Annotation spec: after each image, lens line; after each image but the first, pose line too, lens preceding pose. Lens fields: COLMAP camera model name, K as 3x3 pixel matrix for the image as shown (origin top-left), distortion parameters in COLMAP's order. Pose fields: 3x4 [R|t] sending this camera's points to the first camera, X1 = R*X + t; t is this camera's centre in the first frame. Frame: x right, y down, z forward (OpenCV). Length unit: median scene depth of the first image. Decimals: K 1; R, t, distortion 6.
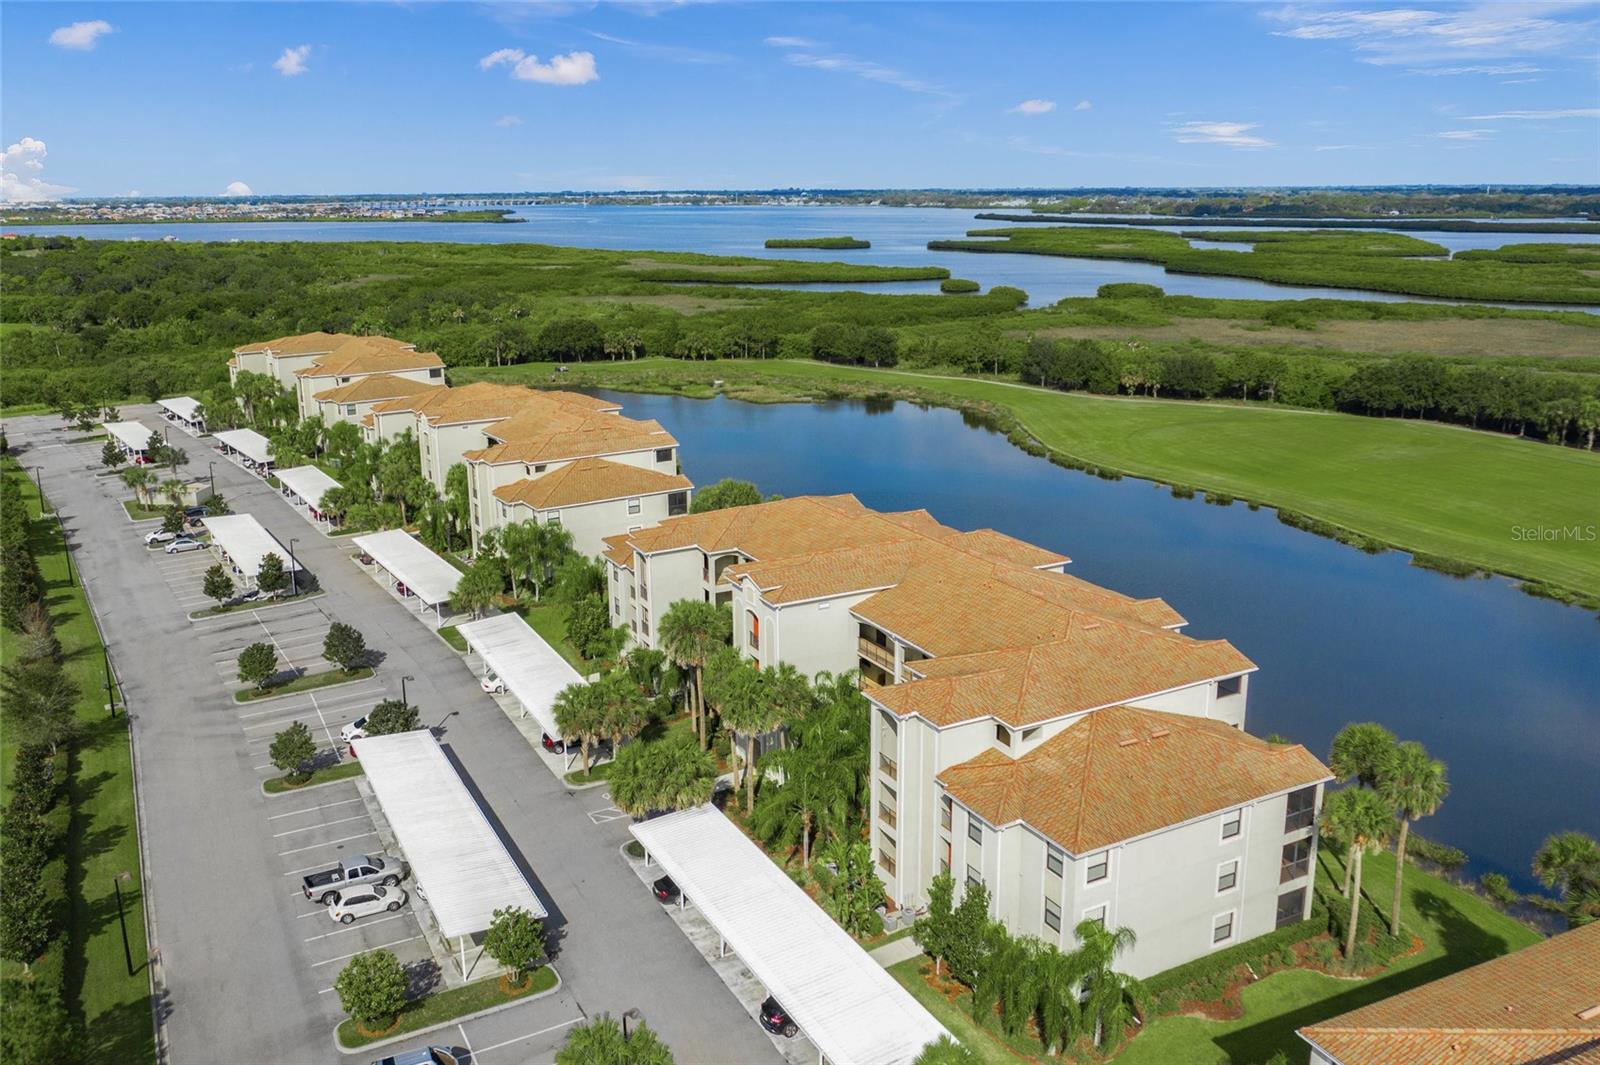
lens RADIAL K [[1293.6, 0, 795.7], [0, 1293.6, 528.2], [0, 0, 1]] dist [-0.015397, 0.009707]
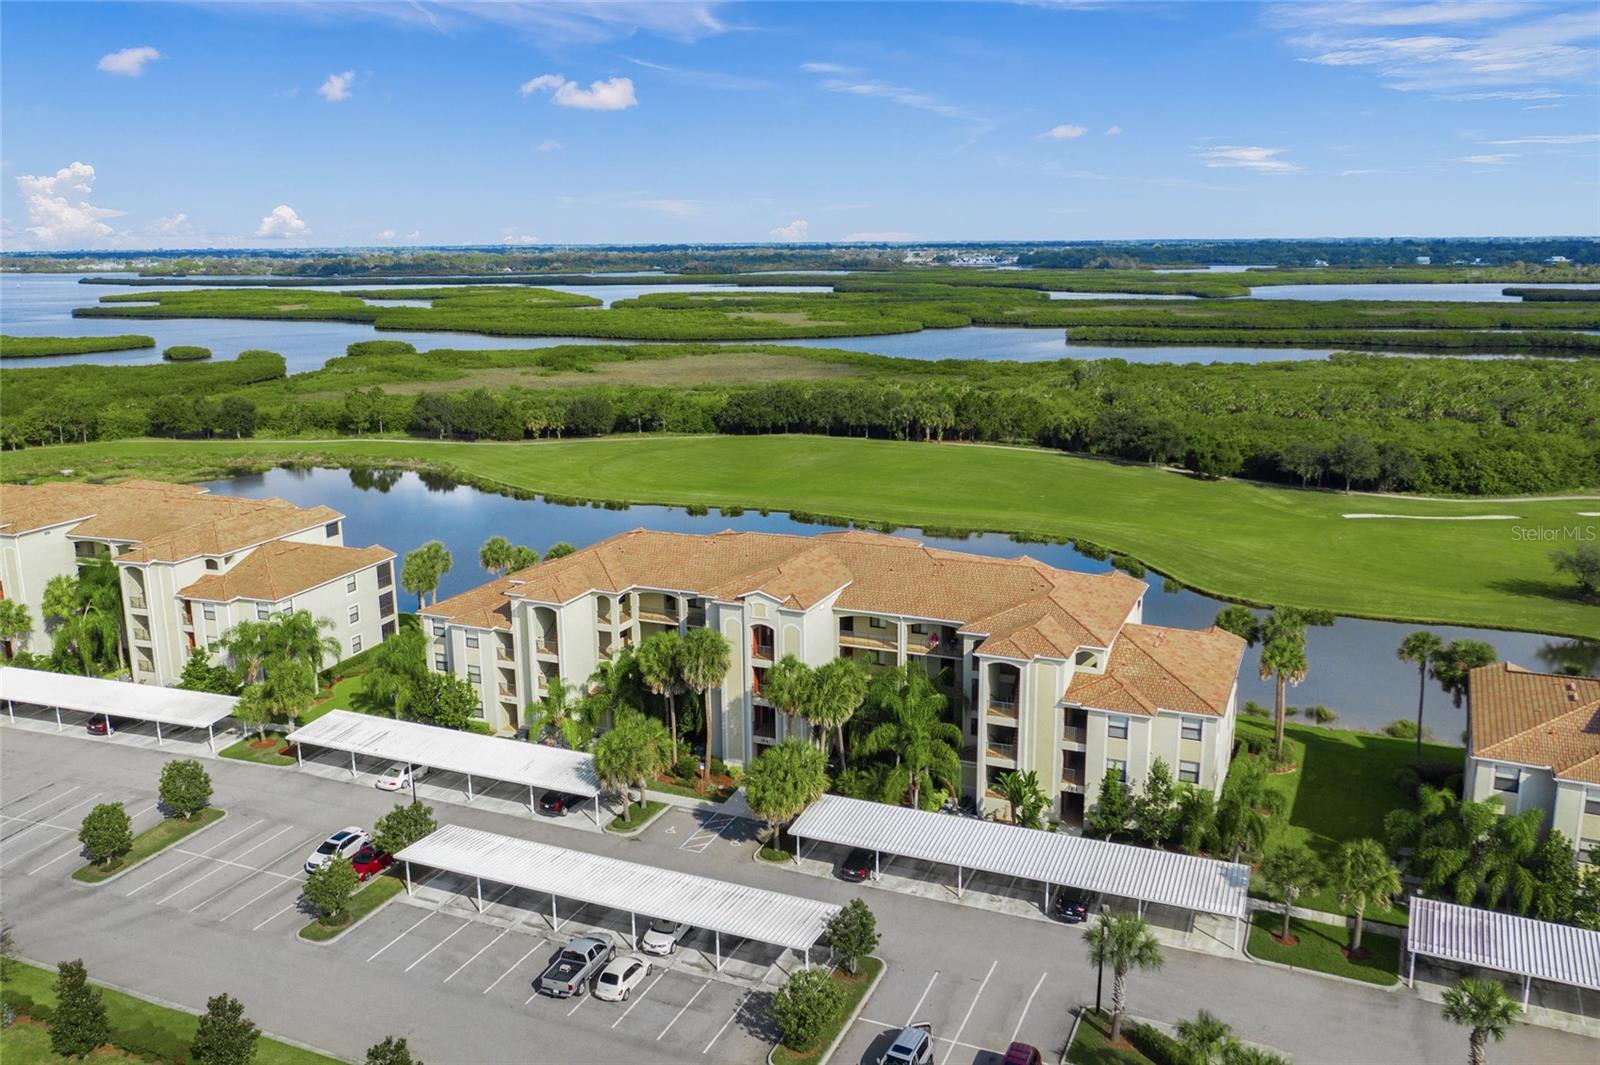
lens RADIAL K [[1282.9, 0, 800.0], [0, 1282.9, 532.5], [0, 0, 1]] dist [-0.014287, 0.005775]
pose [[0.781559, -0.137270, 0.608541, -0.121789], [0.161283, 0.986787, 0.015453, -0.004473], [-0.602622, 0.086070, 0.793372, 0.022345]]
